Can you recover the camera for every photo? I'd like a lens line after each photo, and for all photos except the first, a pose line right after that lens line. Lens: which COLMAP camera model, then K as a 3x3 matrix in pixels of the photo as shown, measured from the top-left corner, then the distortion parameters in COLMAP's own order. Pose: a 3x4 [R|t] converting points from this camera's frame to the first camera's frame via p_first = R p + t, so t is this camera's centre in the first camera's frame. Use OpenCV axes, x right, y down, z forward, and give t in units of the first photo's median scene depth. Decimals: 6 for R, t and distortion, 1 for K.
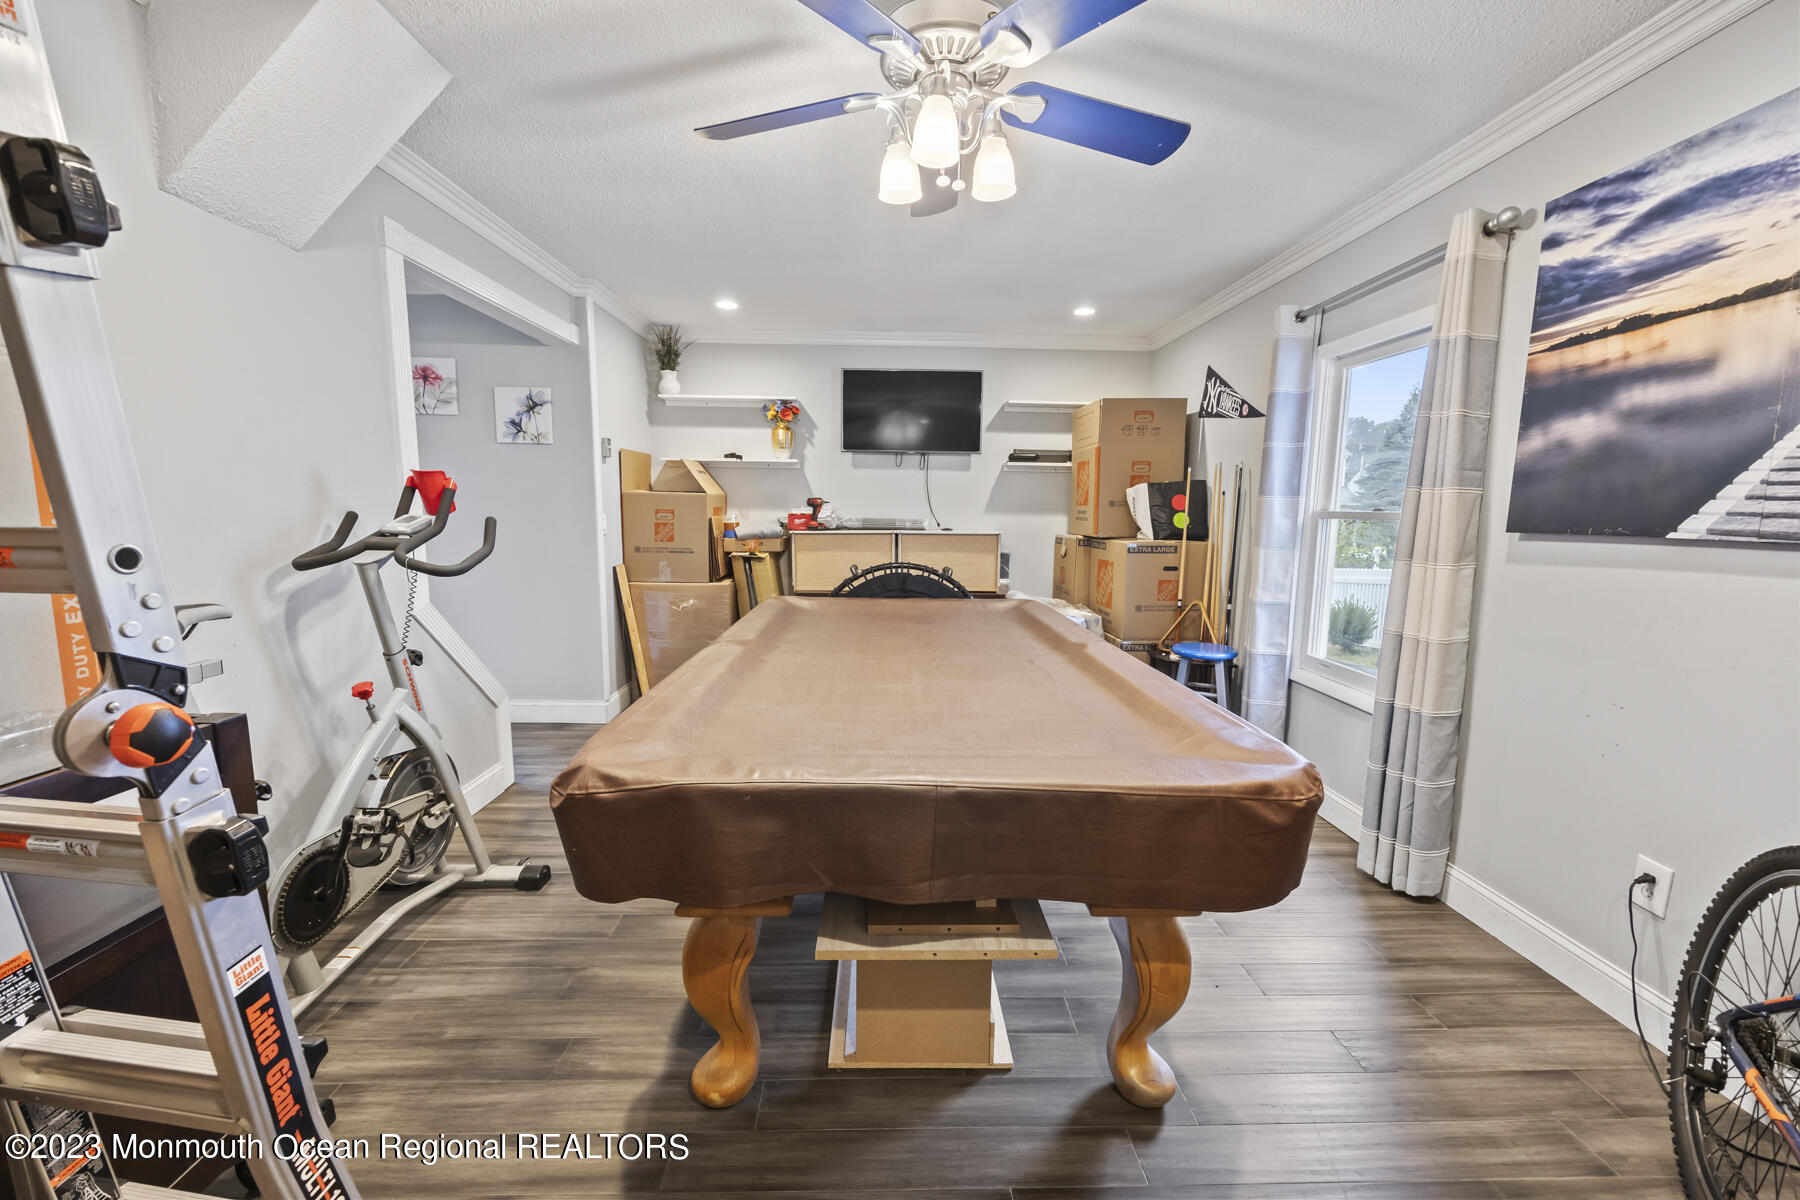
lens RADIAL K [[718.3, 0, 902.2], [0, 718.3, 600.1], [0, 0, 1]] dist [-0.001387, -0.000006]
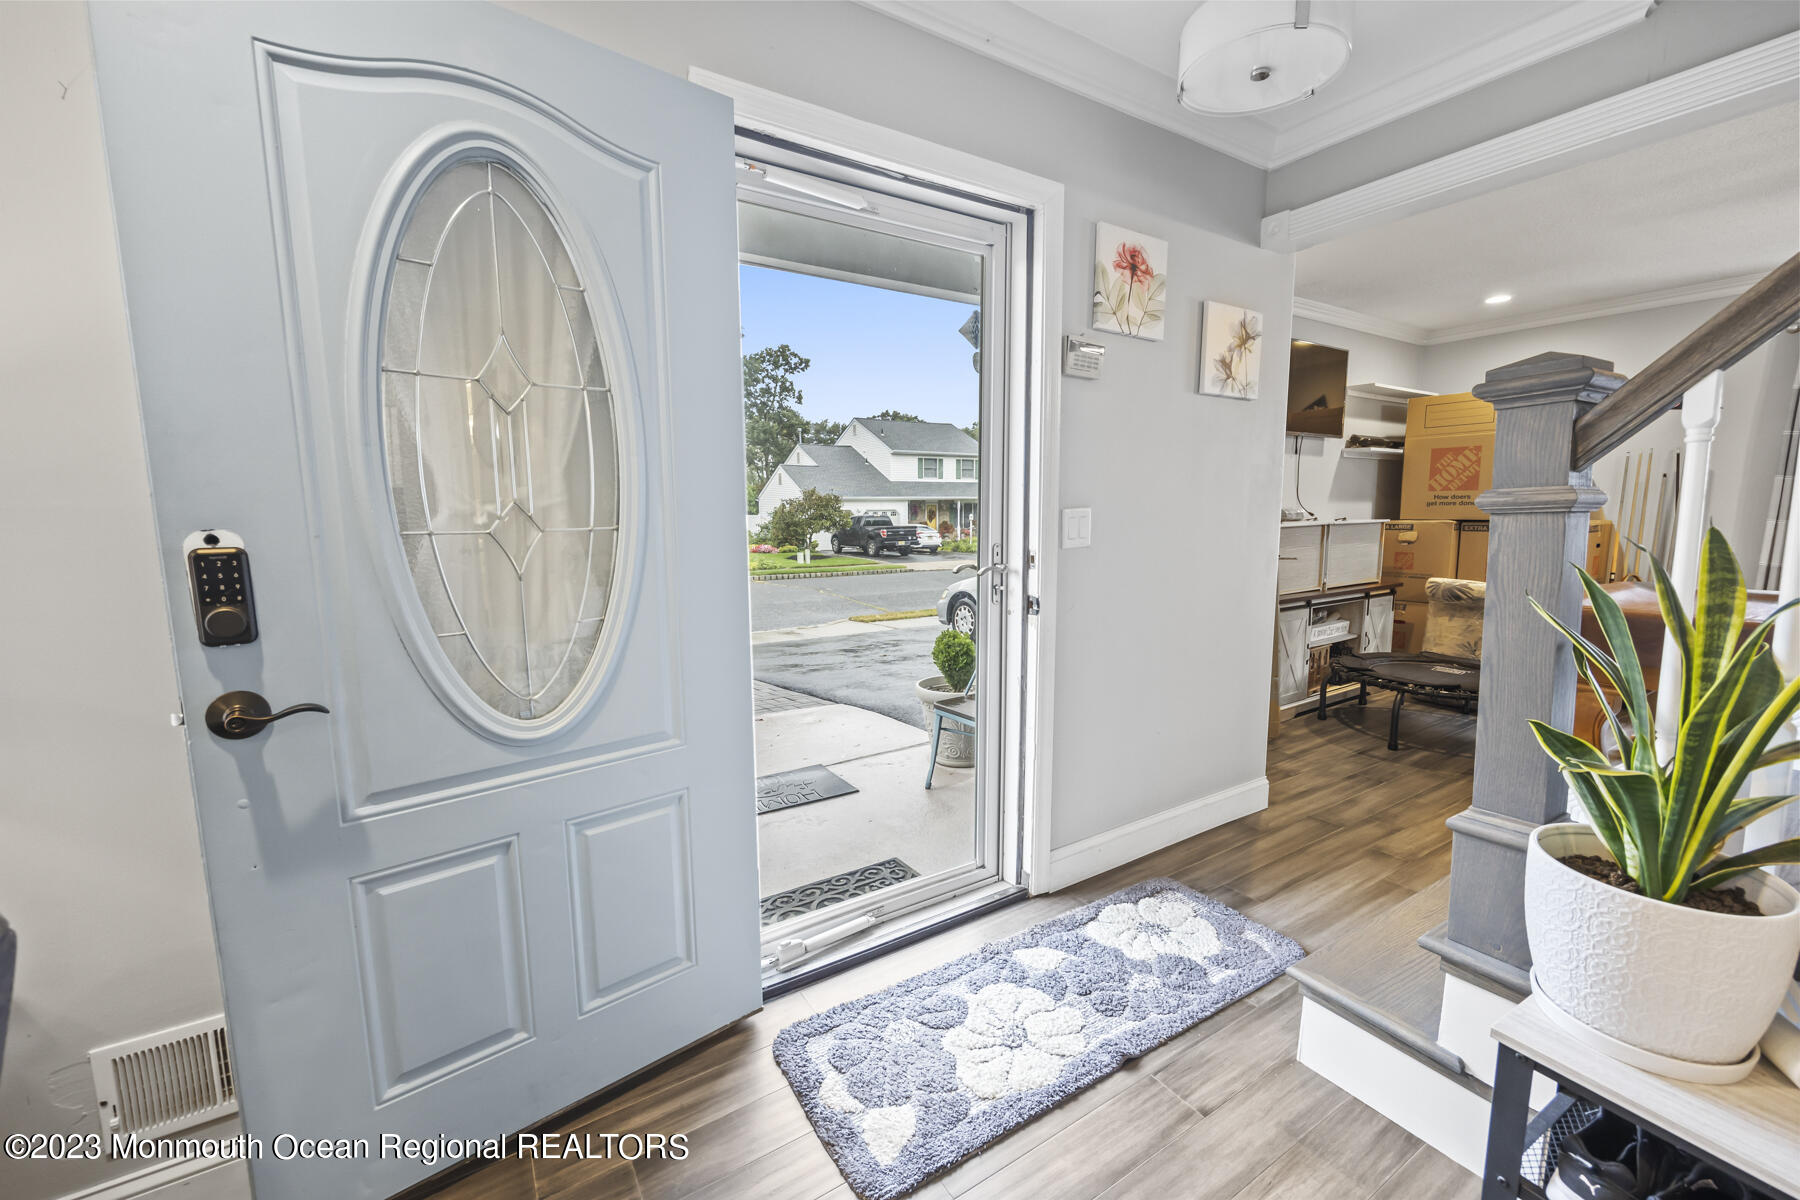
lens RADIAL K [[718.3, 0, 897.0], [0, 718.3, 601.5], [0, 0, 1]] dist [-0.001387, -0.000006]
pose [[0.857808, -0.086690, 0.506607, -1.117115], [0.084920, 0.996031, 0.026649, -0.079921], [-0.506907, 0.020162, 0.861765, 0.607181]]
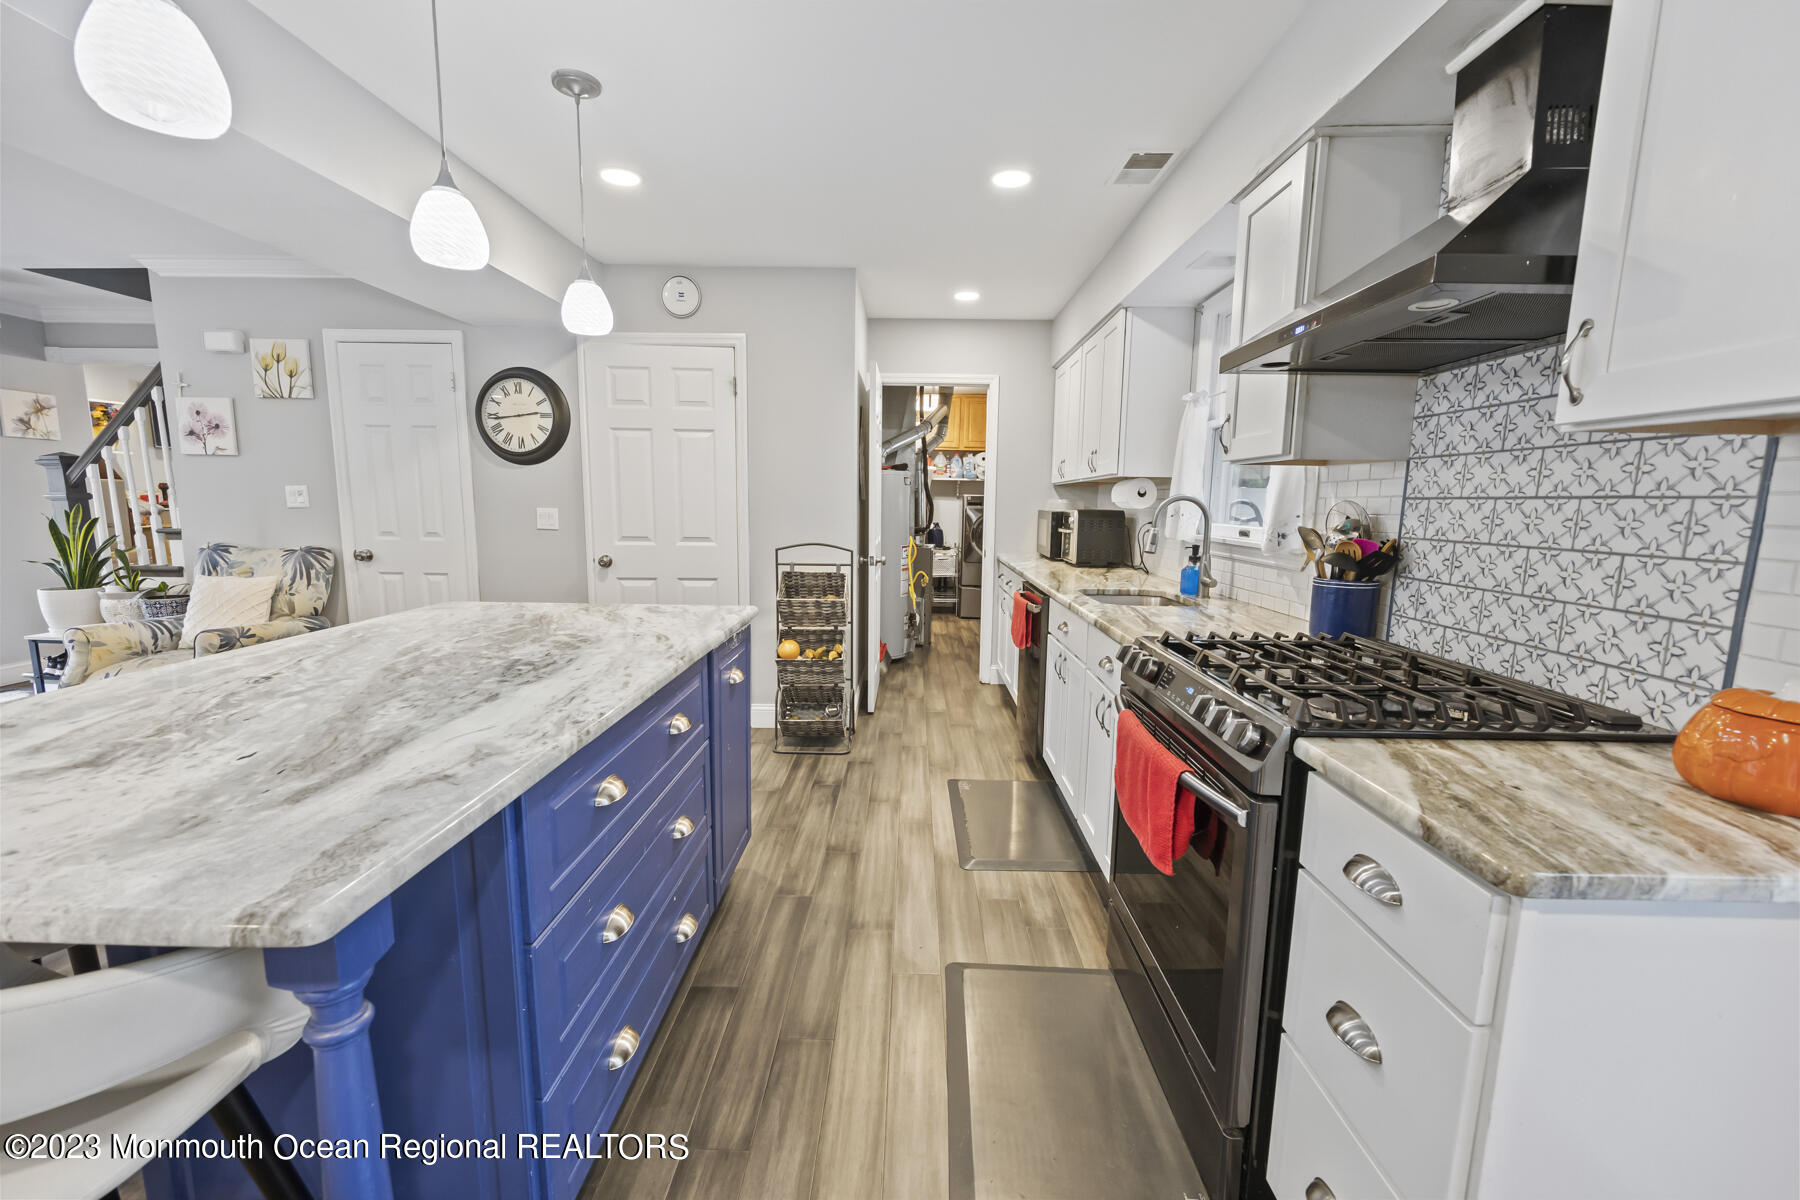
lens RADIAL K [[718.3, 0, 895.6], [0, 718.3, 603.1], [0, 0, 1]] dist [-0.001387, -0.000006]
pose [[0.039853, -0.153698, 0.987314, -1.711100], [0.113472, 0.982403, 0.148353, 0.041483], [-0.992742, 0.106120, 0.056593, -0.488848]]
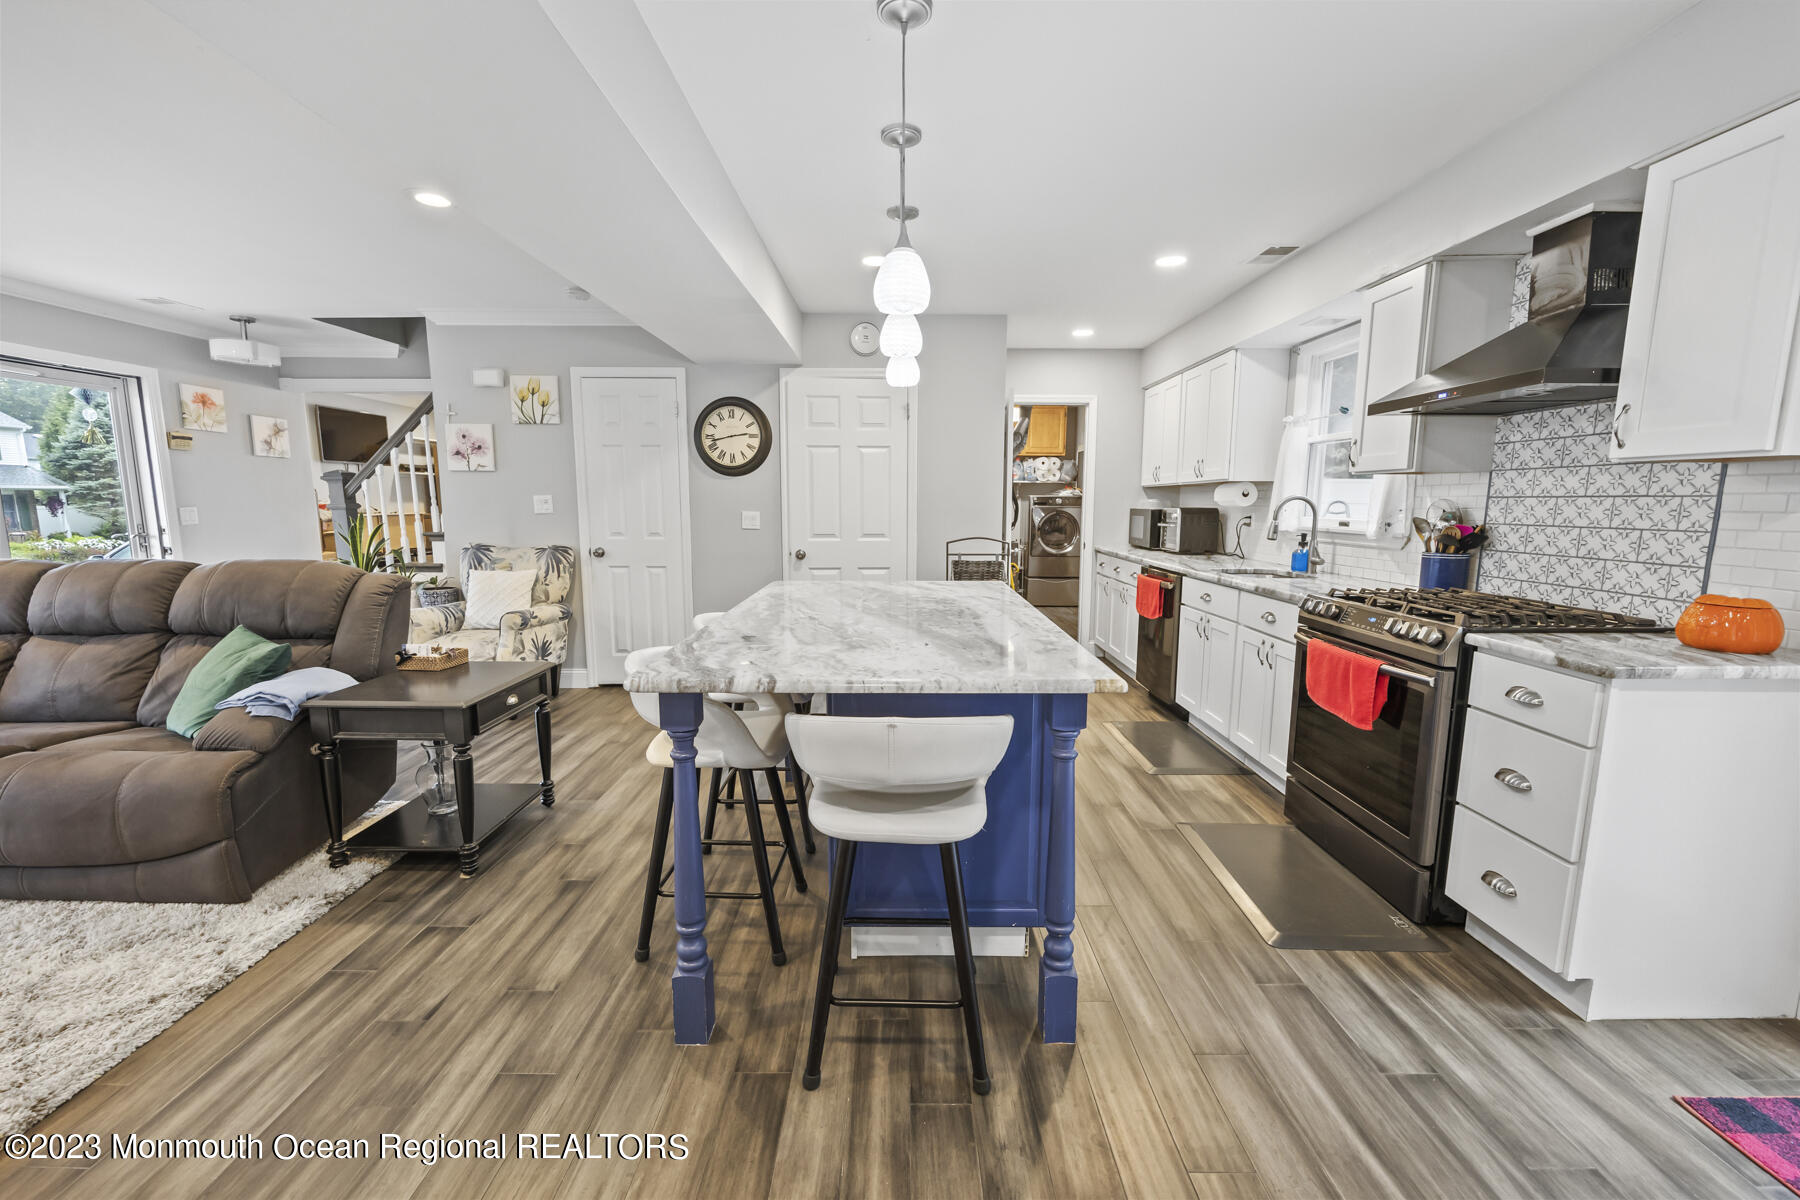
lens RADIAL K [[718.3, 0, 897.8], [0, 718.3, 602.3], [0, 0, 1]] dist [-0.001387, -0.000006]
pose [[0.021170, -0.152350, 0.988100, -1.944007], [0.124721, 0.981003, 0.148583, 0.006208], [-0.991966, 0.120091, 0.039769, -0.243306]]
